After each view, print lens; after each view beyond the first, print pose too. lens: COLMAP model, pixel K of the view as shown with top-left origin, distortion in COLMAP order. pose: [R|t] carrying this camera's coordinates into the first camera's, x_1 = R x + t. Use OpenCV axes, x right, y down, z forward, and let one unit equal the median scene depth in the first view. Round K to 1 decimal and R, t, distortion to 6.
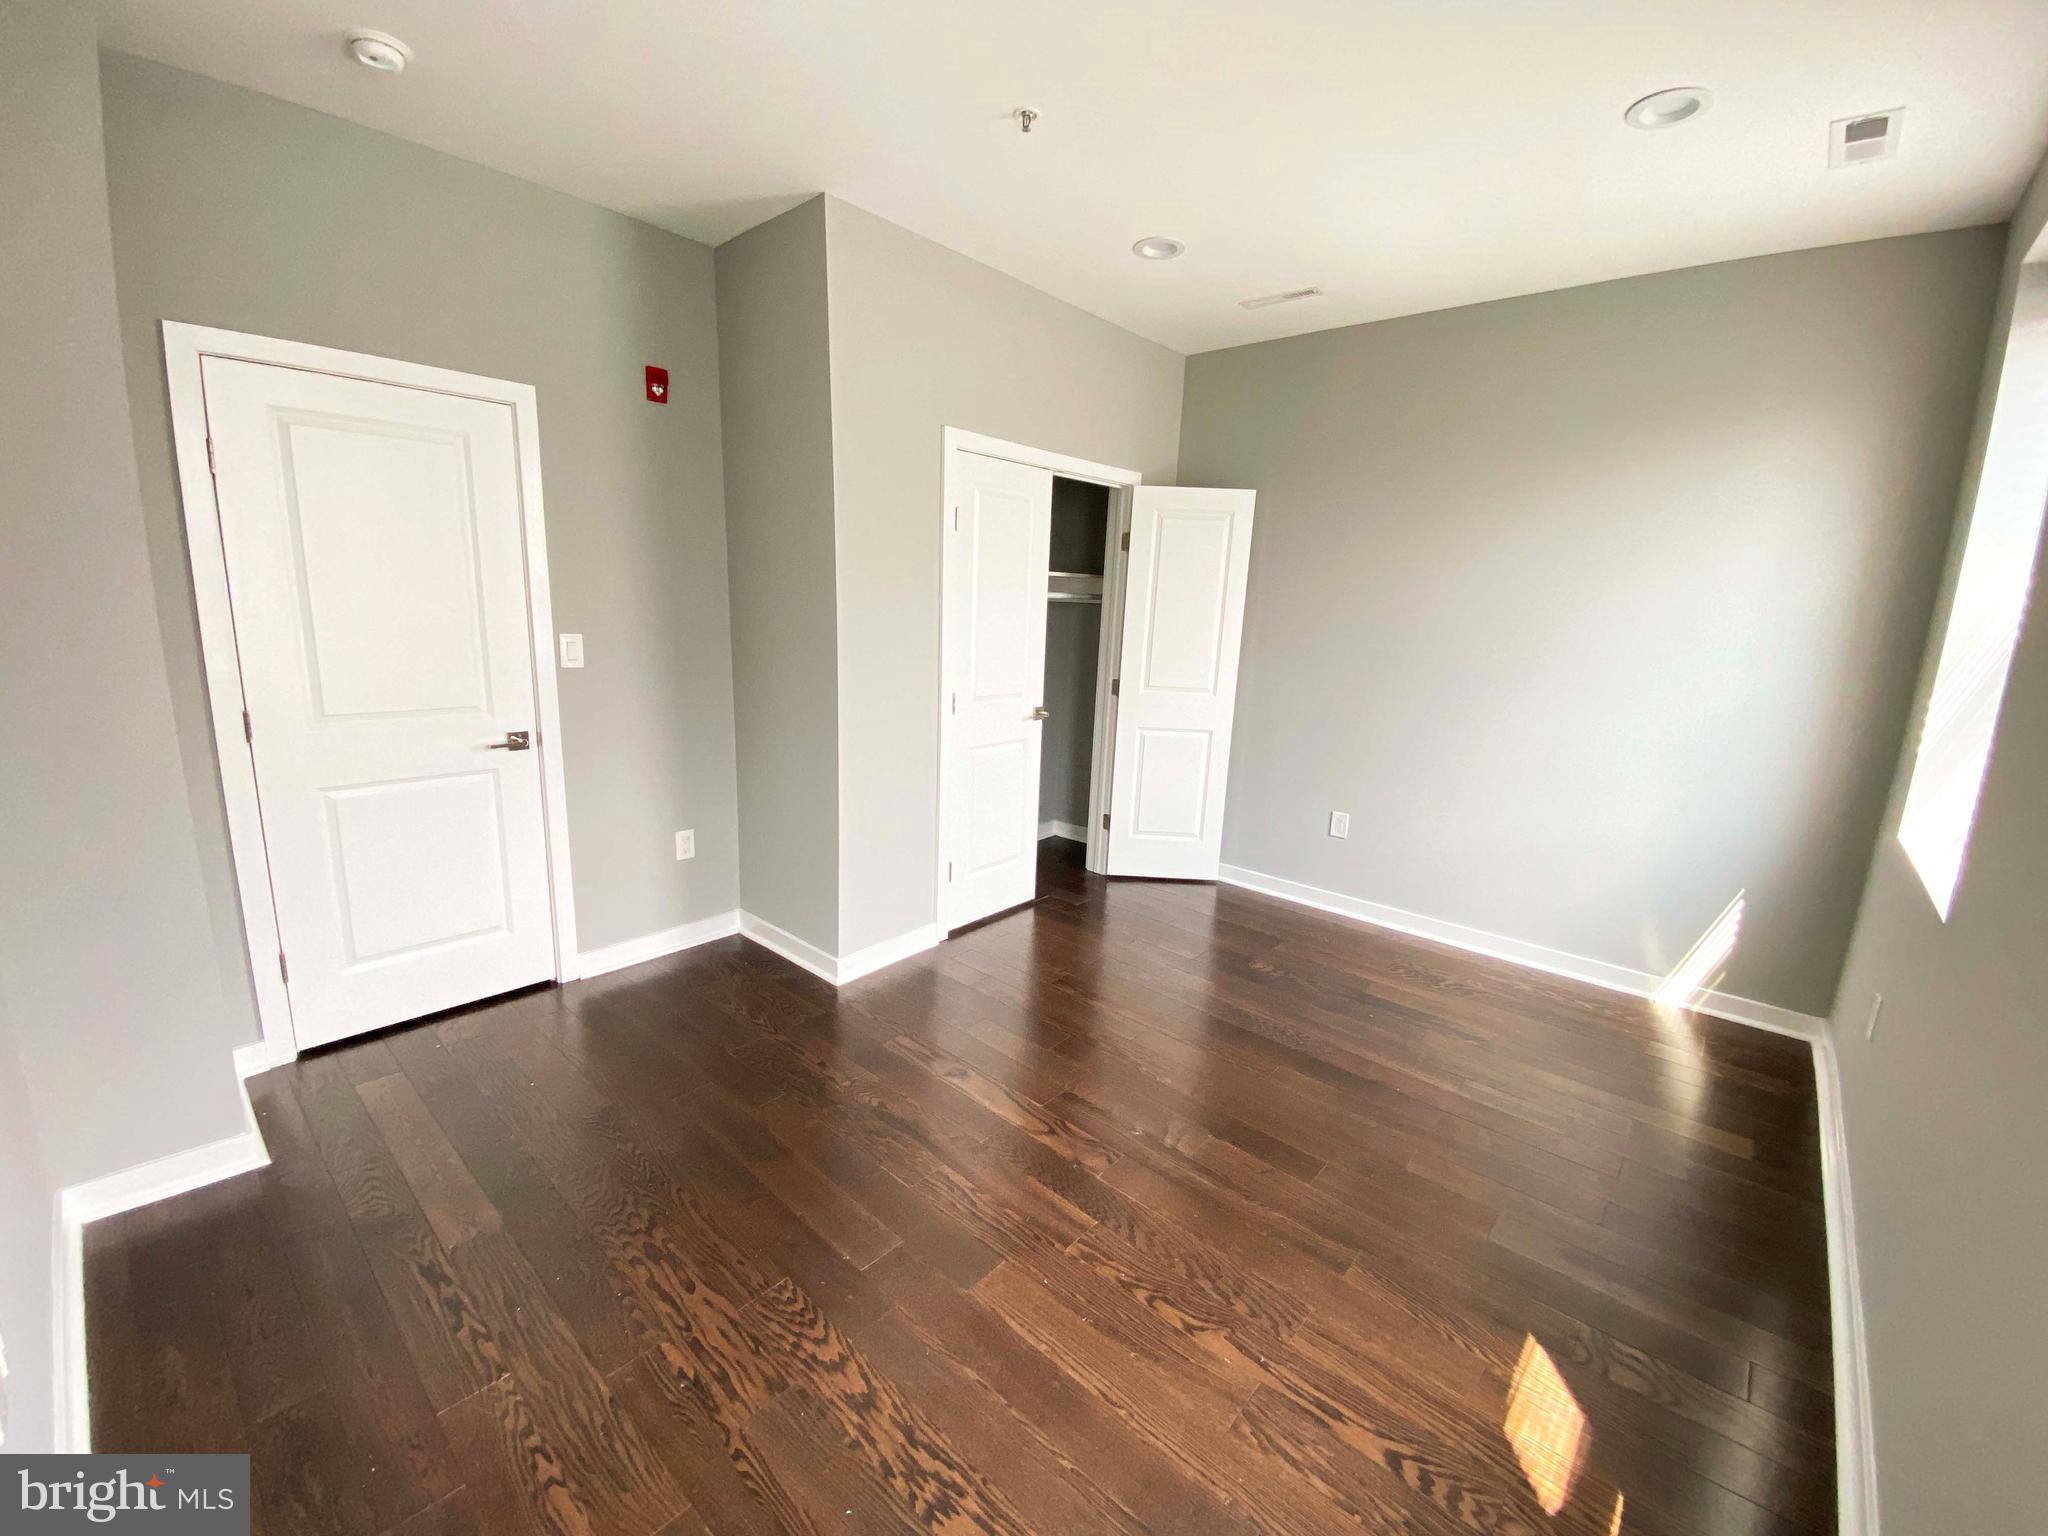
lens RADIAL K [[832.0, 0, 1024.0], [0, 832.0, 768.0], [0, 0, 1]] dist [0.045193, -0.031330]
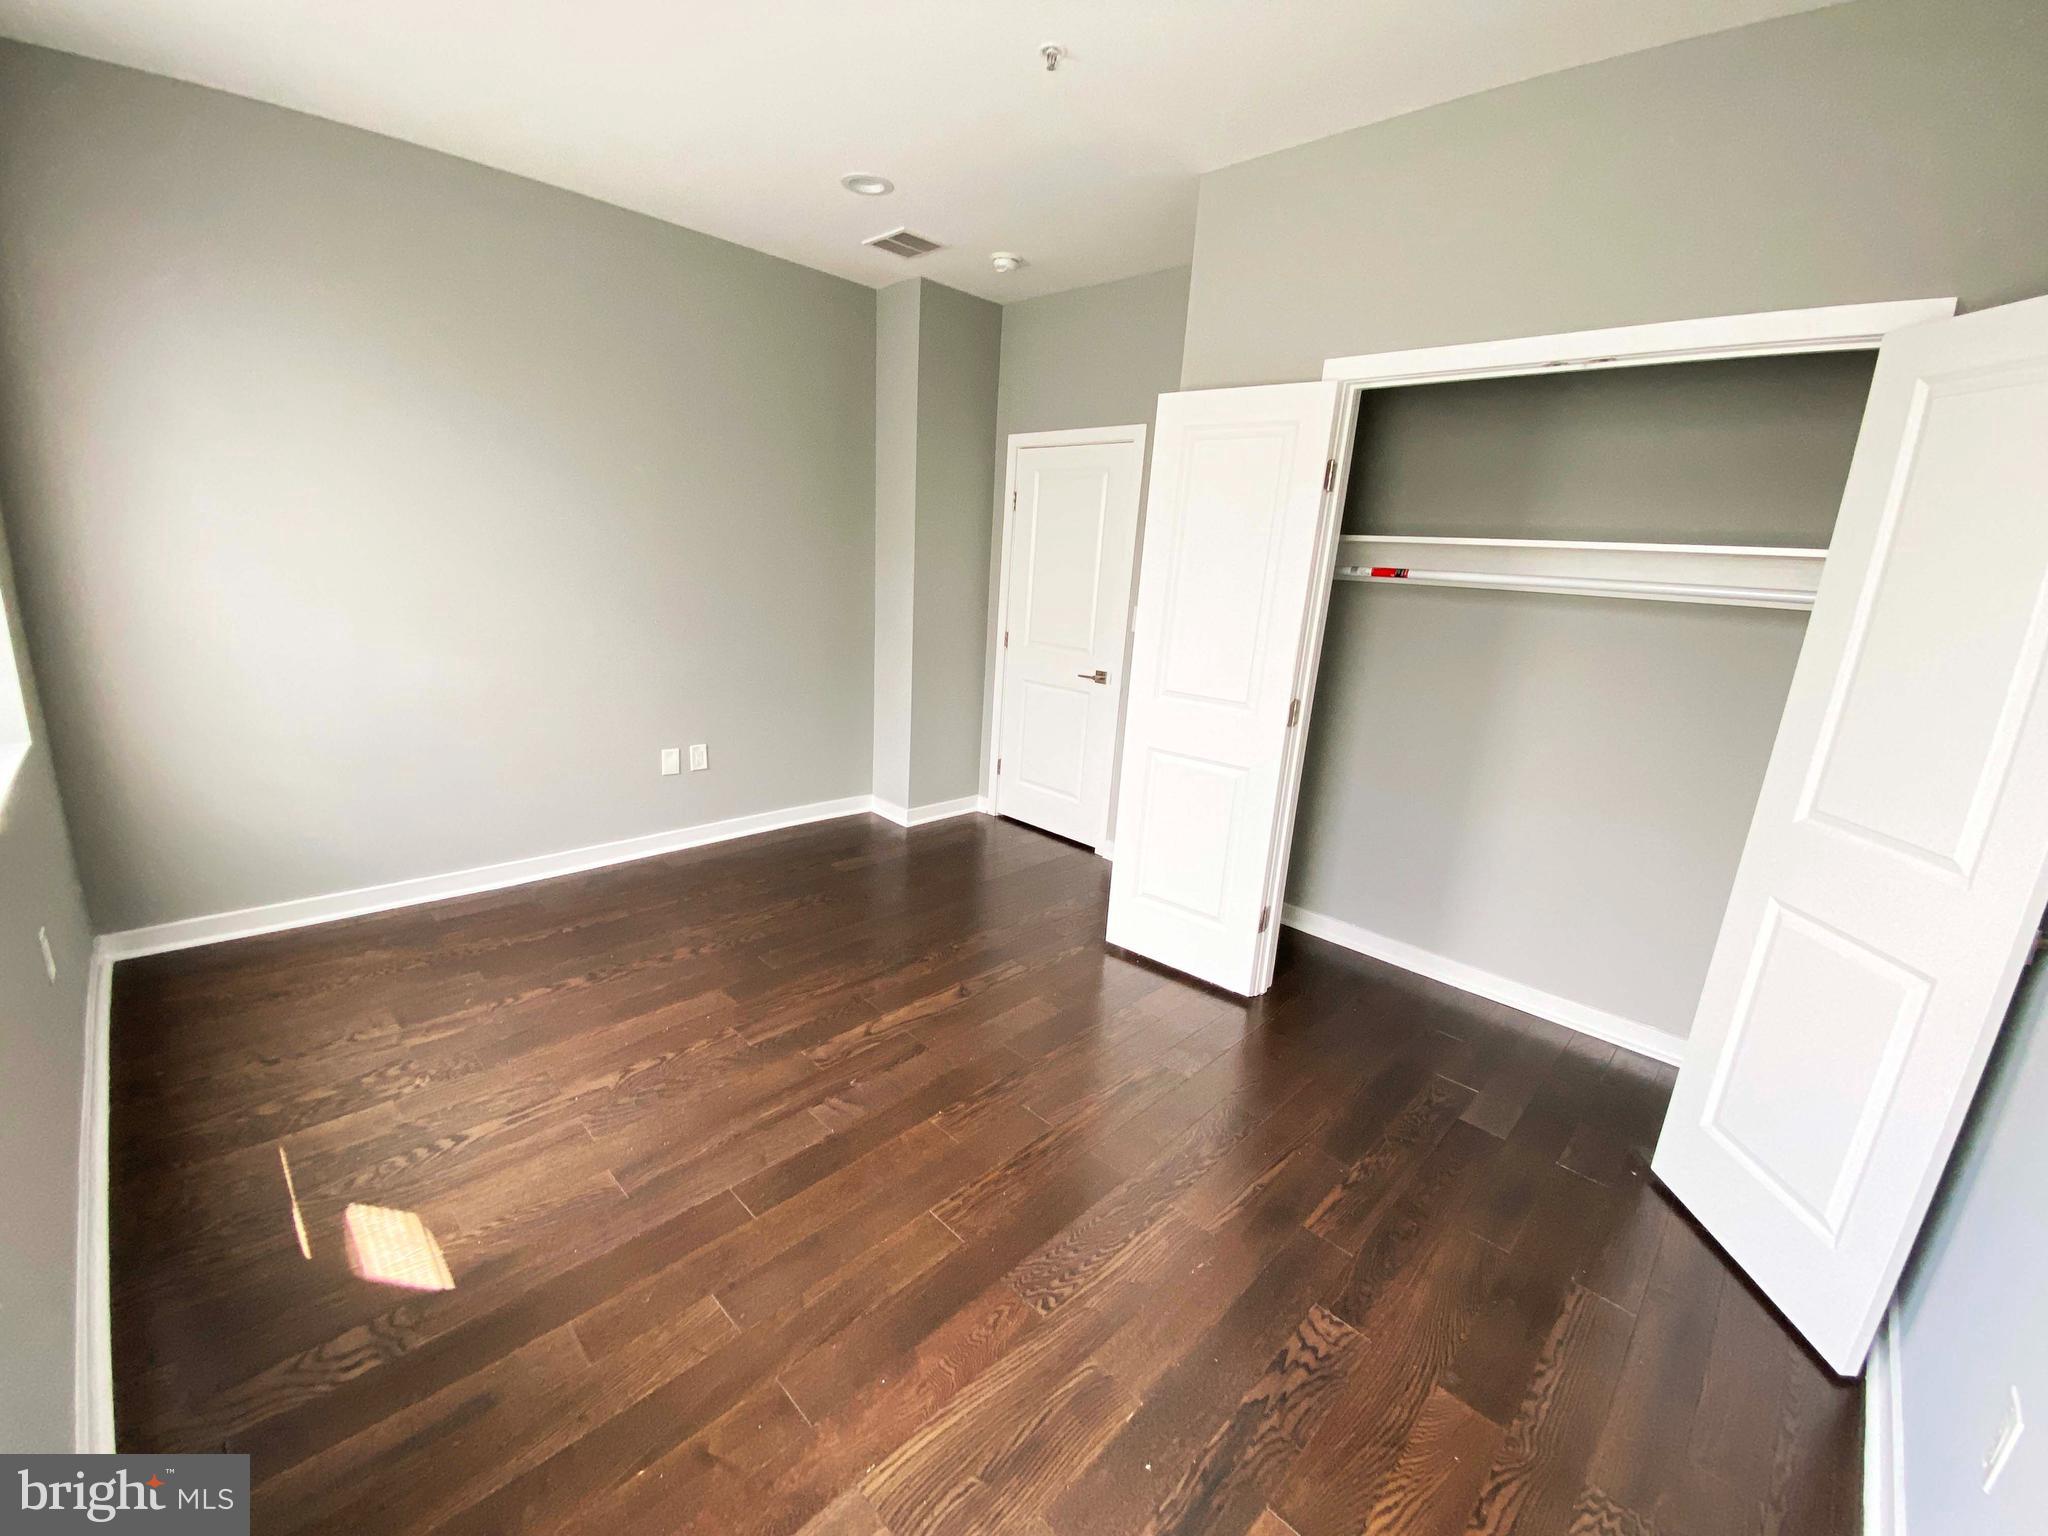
lens RADIAL K [[809.4, 0, 1024.0], [0, 809.4, 768.0], [0, 0, 1]] dist [0.001416, -0.009557]
pose [[-0.029095, 0.212582, -0.976710, 1.291528], [-0.261297, 0.941530, 0.212709, -0.235181], [0.964820, 0.261401, 0.028153, 1.388128]]
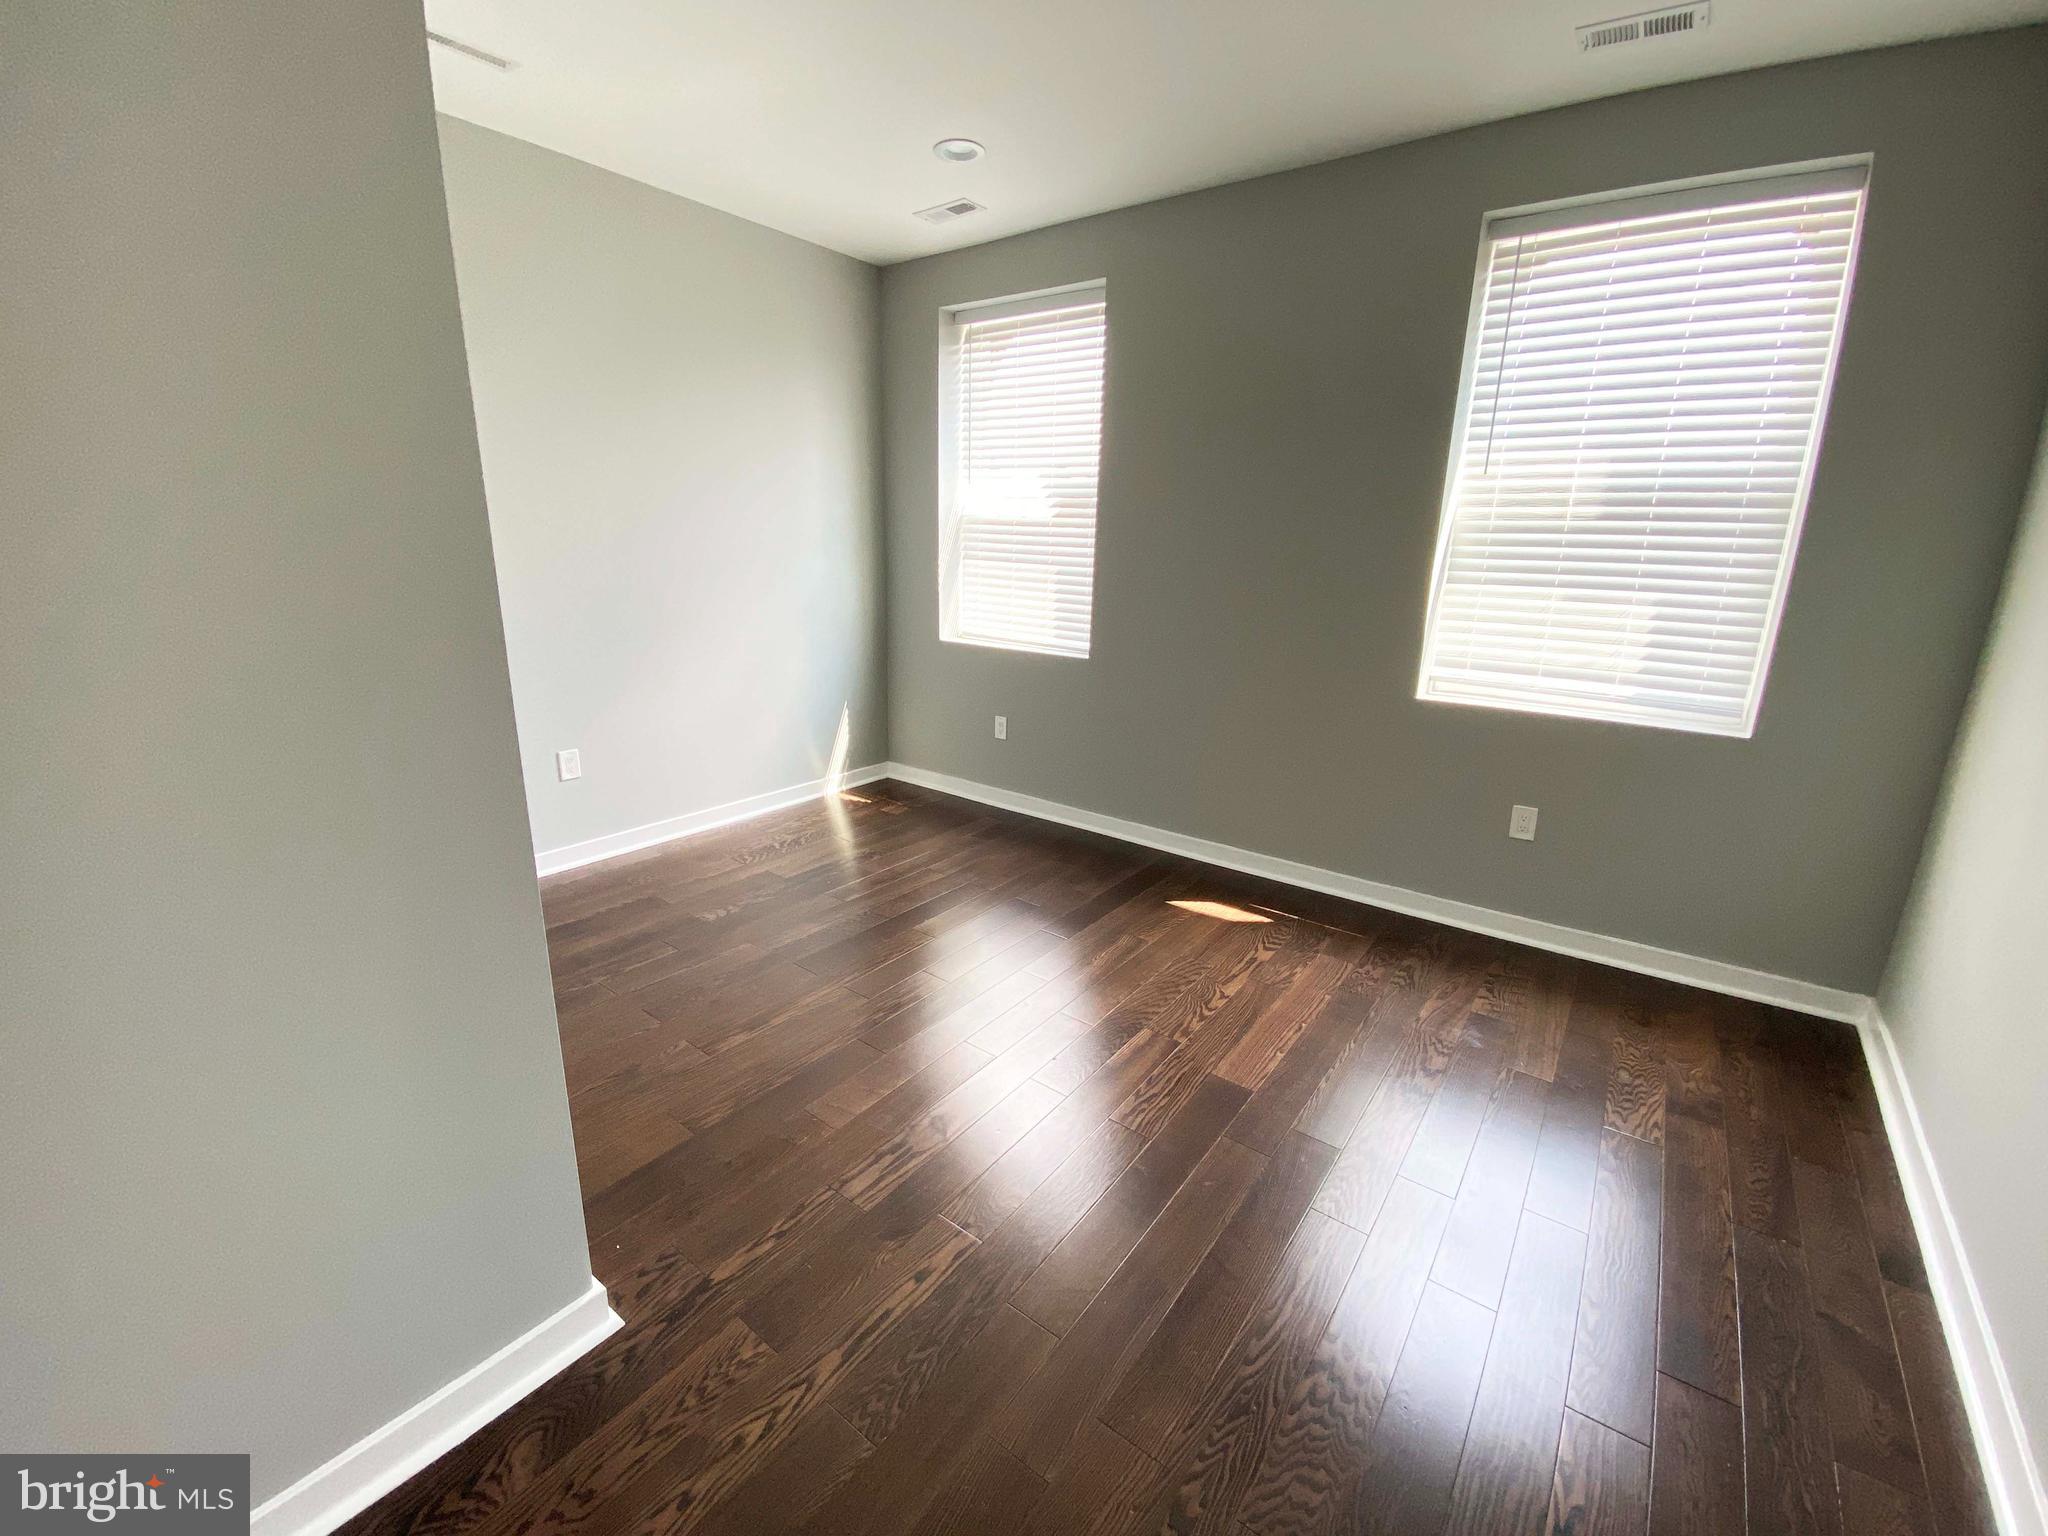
lens RADIAL K [[832.0, 0, 1024.0], [0, 832.0, 768.0], [0, 0, 1]] dist [0.045193, -0.031330]
pose [[-0.087661, -0.296943, 0.950863, -1.039586], [0.176529, 0.934799, 0.308200, -0.242173], [-0.980384, 0.194872, -0.029526, 1.257625]]
